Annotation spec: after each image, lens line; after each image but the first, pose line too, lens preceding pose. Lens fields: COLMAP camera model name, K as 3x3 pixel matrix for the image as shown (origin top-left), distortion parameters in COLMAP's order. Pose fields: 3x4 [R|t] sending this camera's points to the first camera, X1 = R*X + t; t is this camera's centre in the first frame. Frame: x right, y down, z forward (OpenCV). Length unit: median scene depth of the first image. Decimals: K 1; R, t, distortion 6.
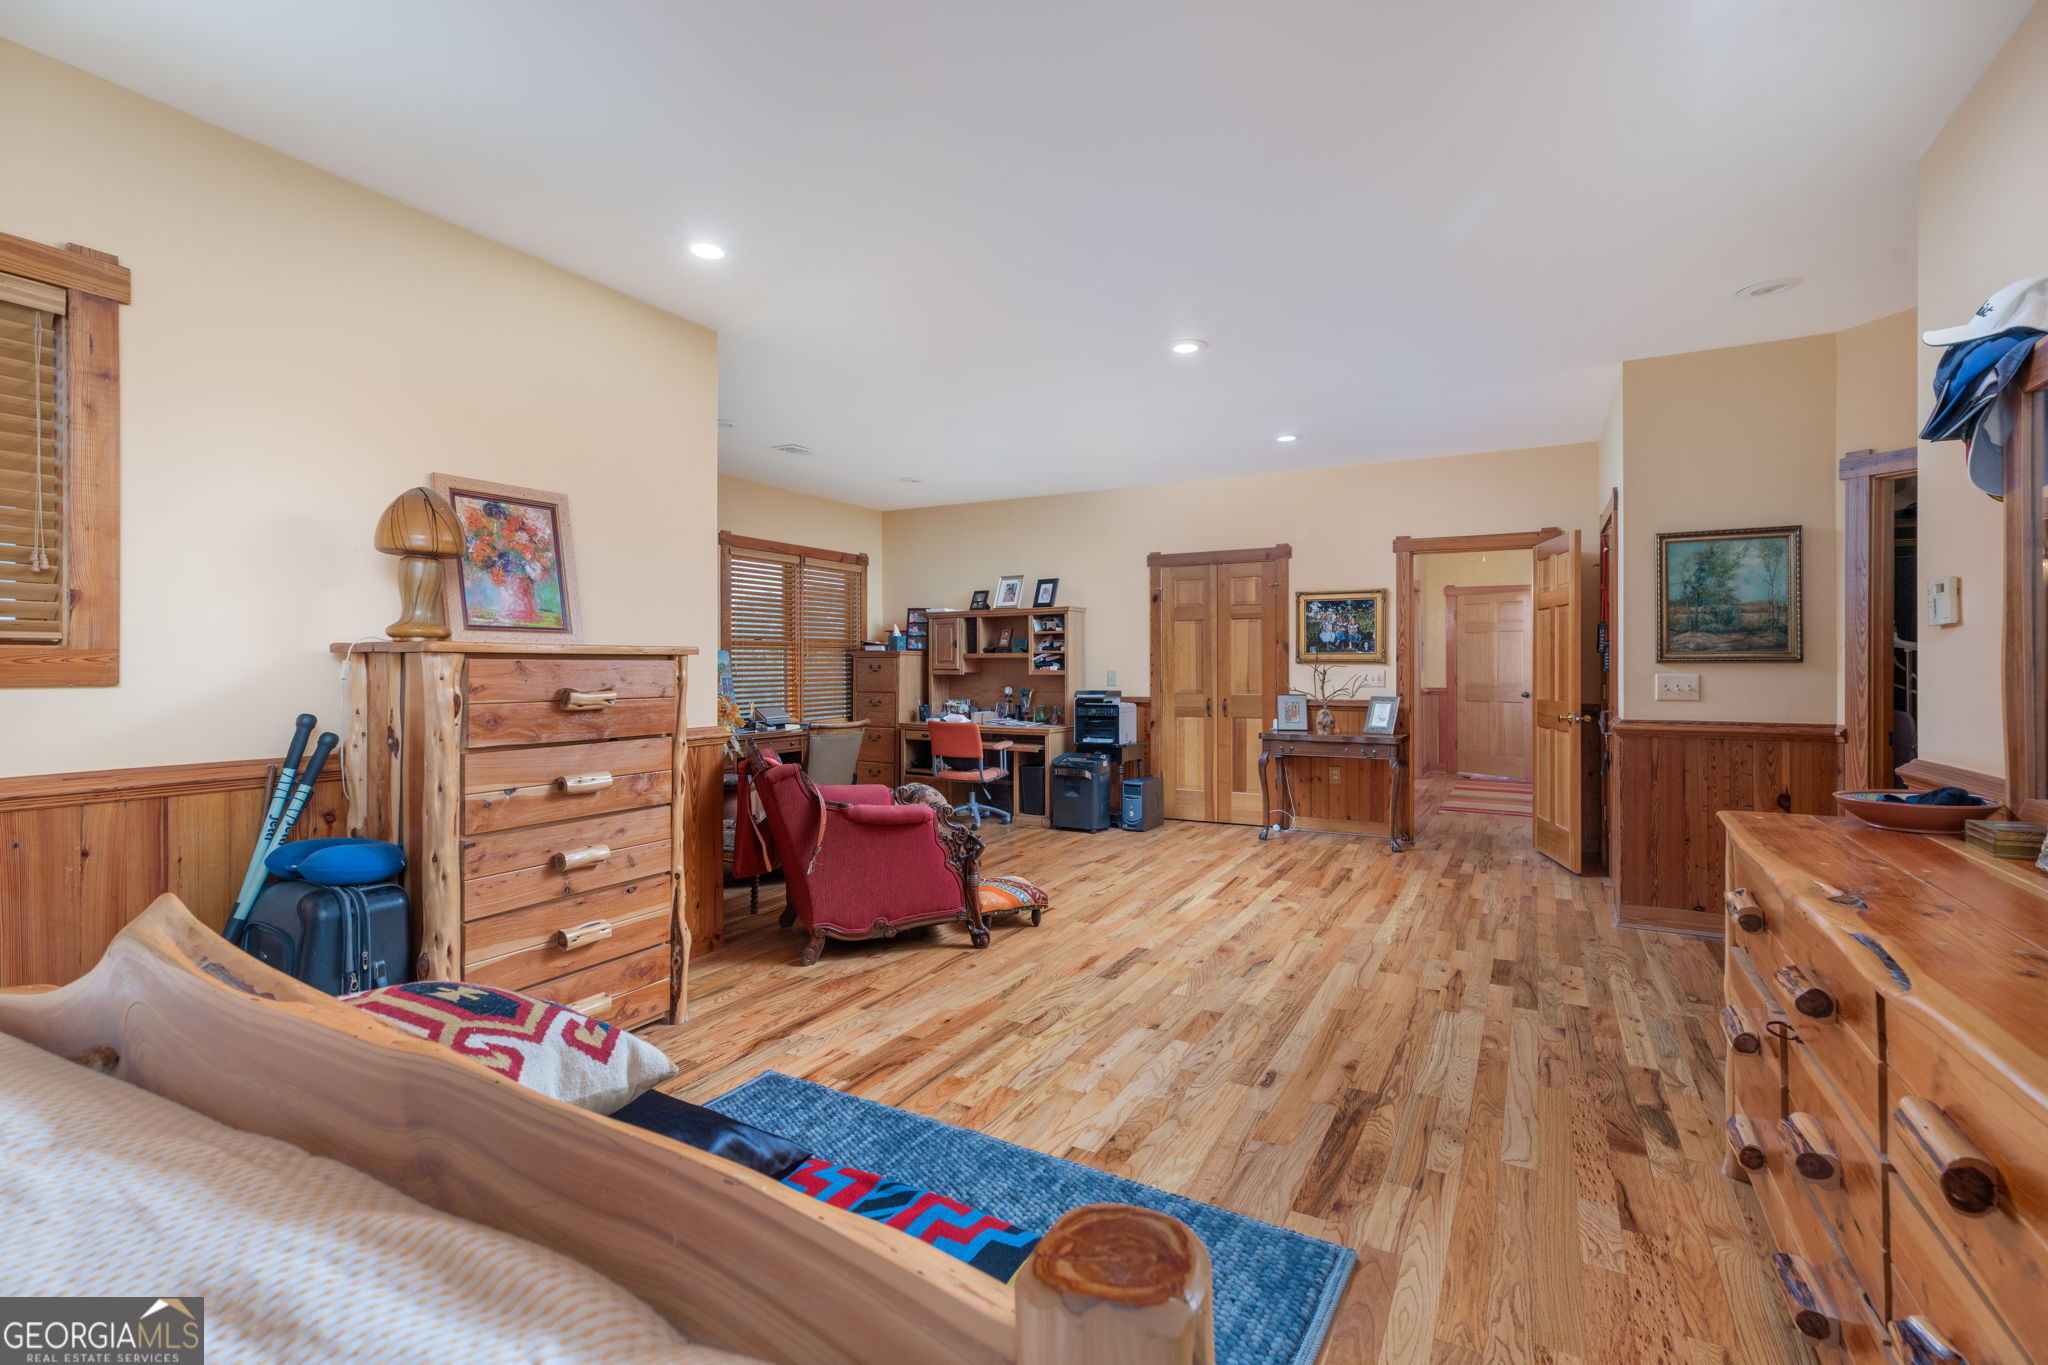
lens RADIAL K [[925.8, 0, 1024.6], [0, 925.8, 664.0], [0, 0, 1]] dist [0.002360, 0.000245]
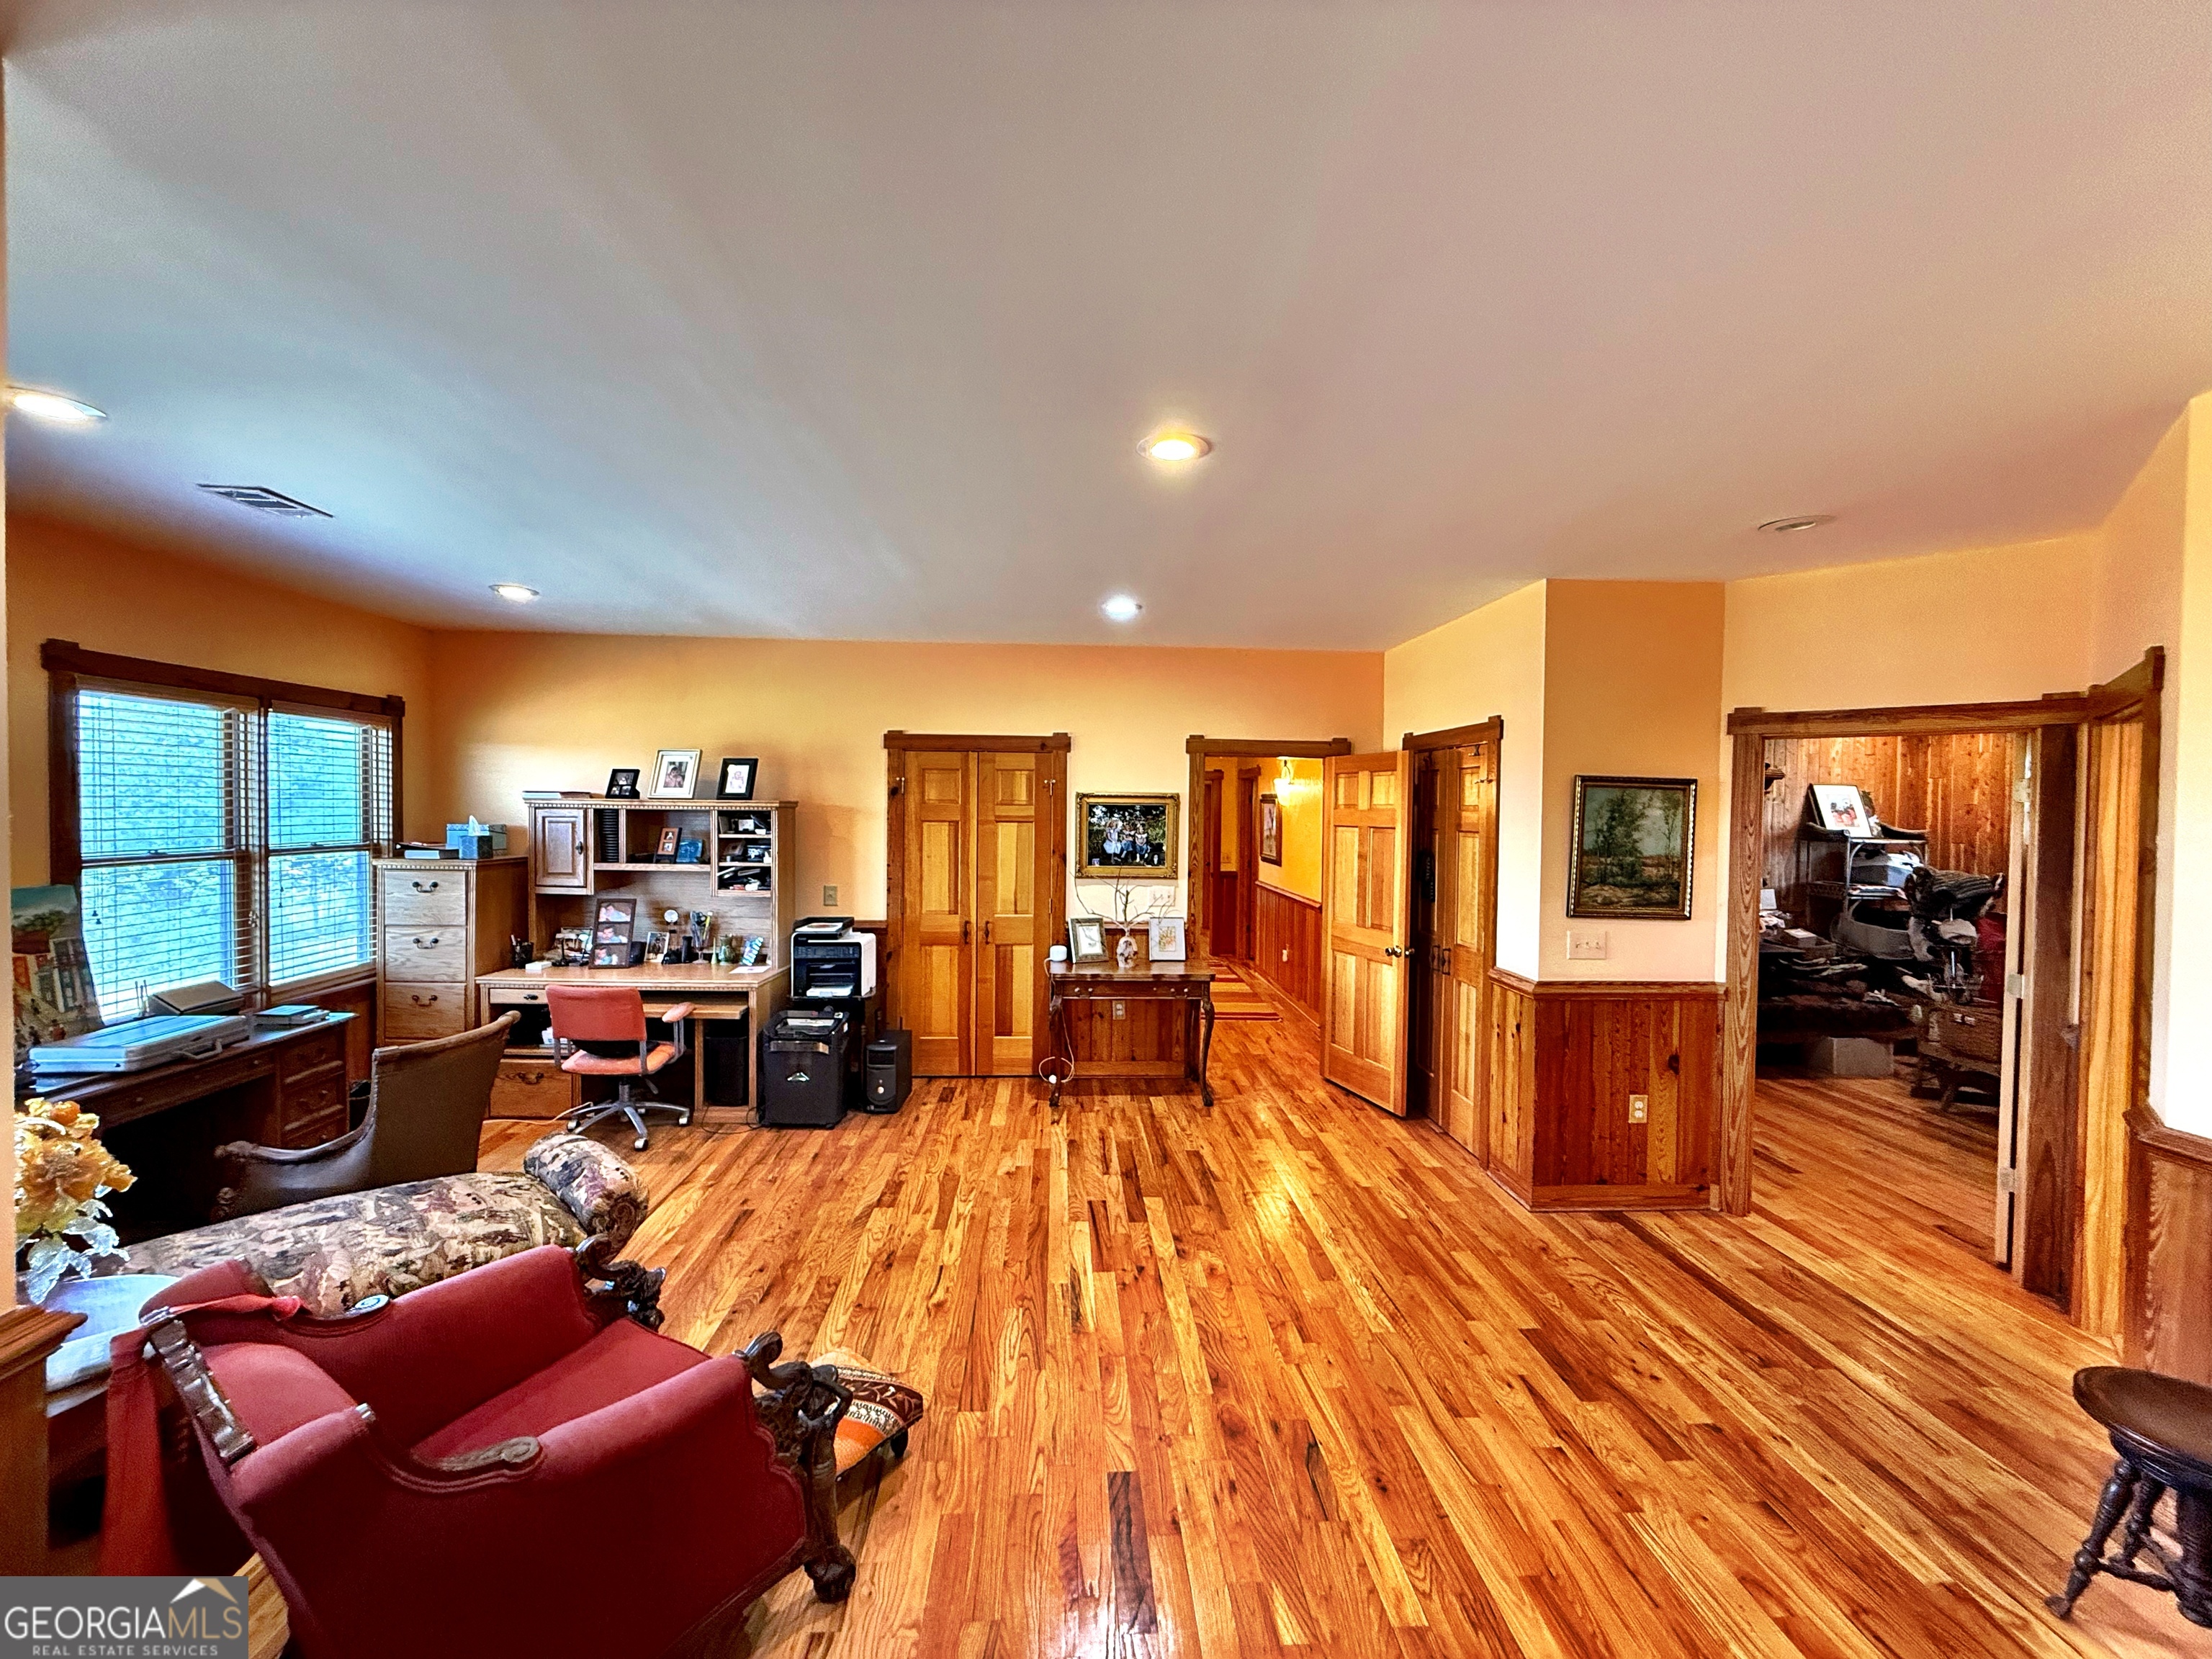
lens RADIAL K [[883.5, 0, 1106.0], [0, 883.5, 829.5], [0, 0, 1]] dist [0.001365, 0.000545]
pose [[0.851569, -0.001111, 0.524242, -0.102553], [-0.013522, 0.999619, 0.024082, -0.066680], [-0.524068, -0.027596, 0.851229, 0.326330]]
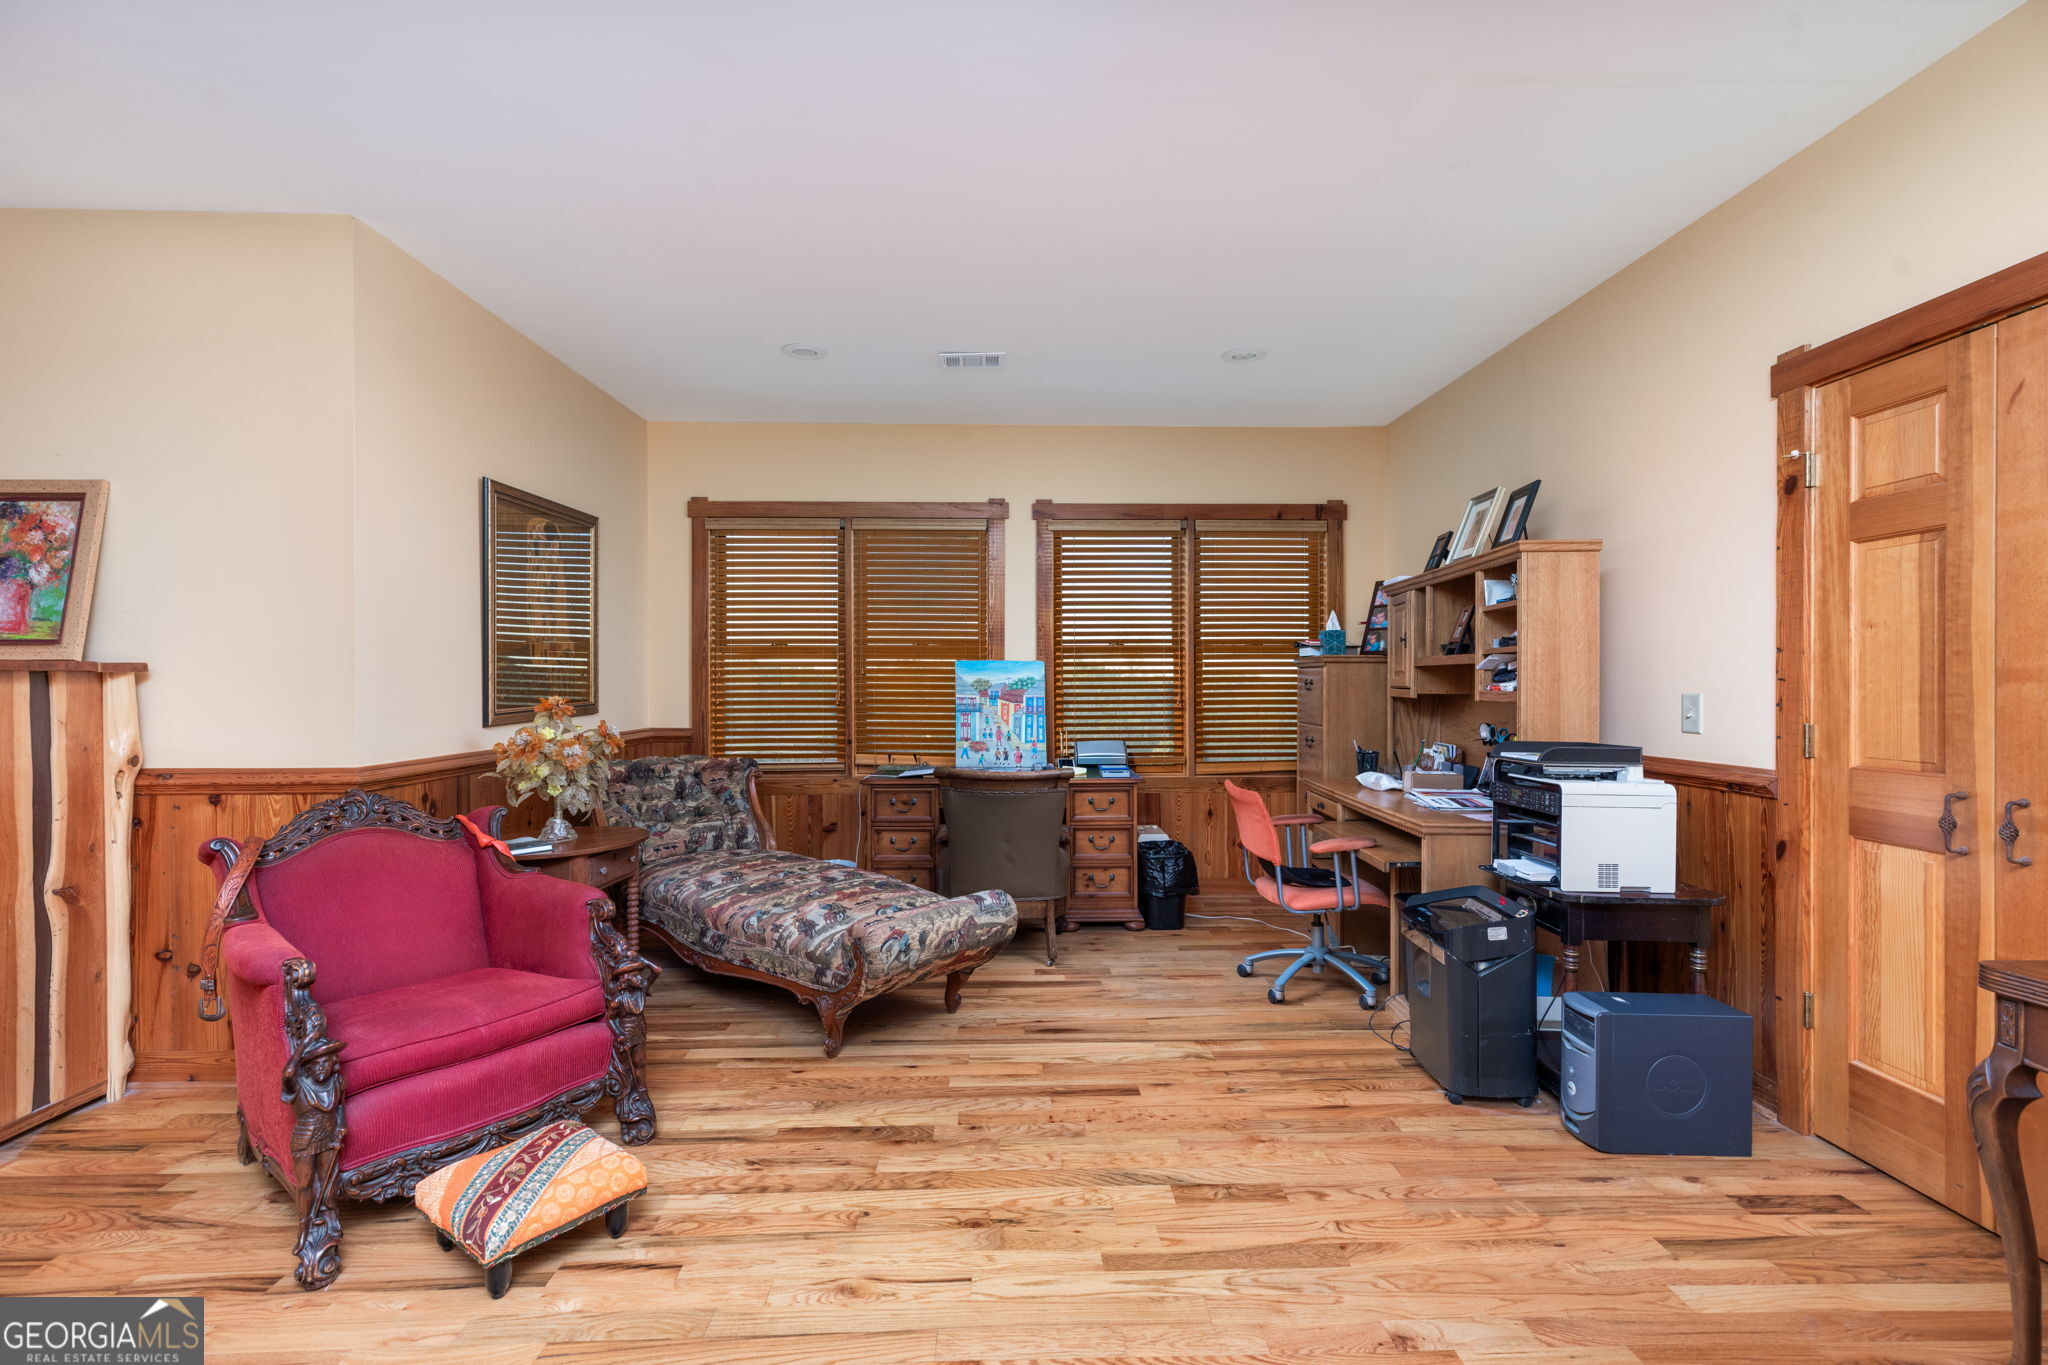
lens RADIAL K [[926.5, 0, 1024.0], [0, 926.5, 682.5], [0, 0, 1]] dist [0.016498, 0.000066]
pose [[0.506819, 0.002935, -0.862047, 0.333367], [0.003398, 0.999980, 0.005402, -0.000837], [0.862046, -0.005667, 0.506799, 0.649054]]
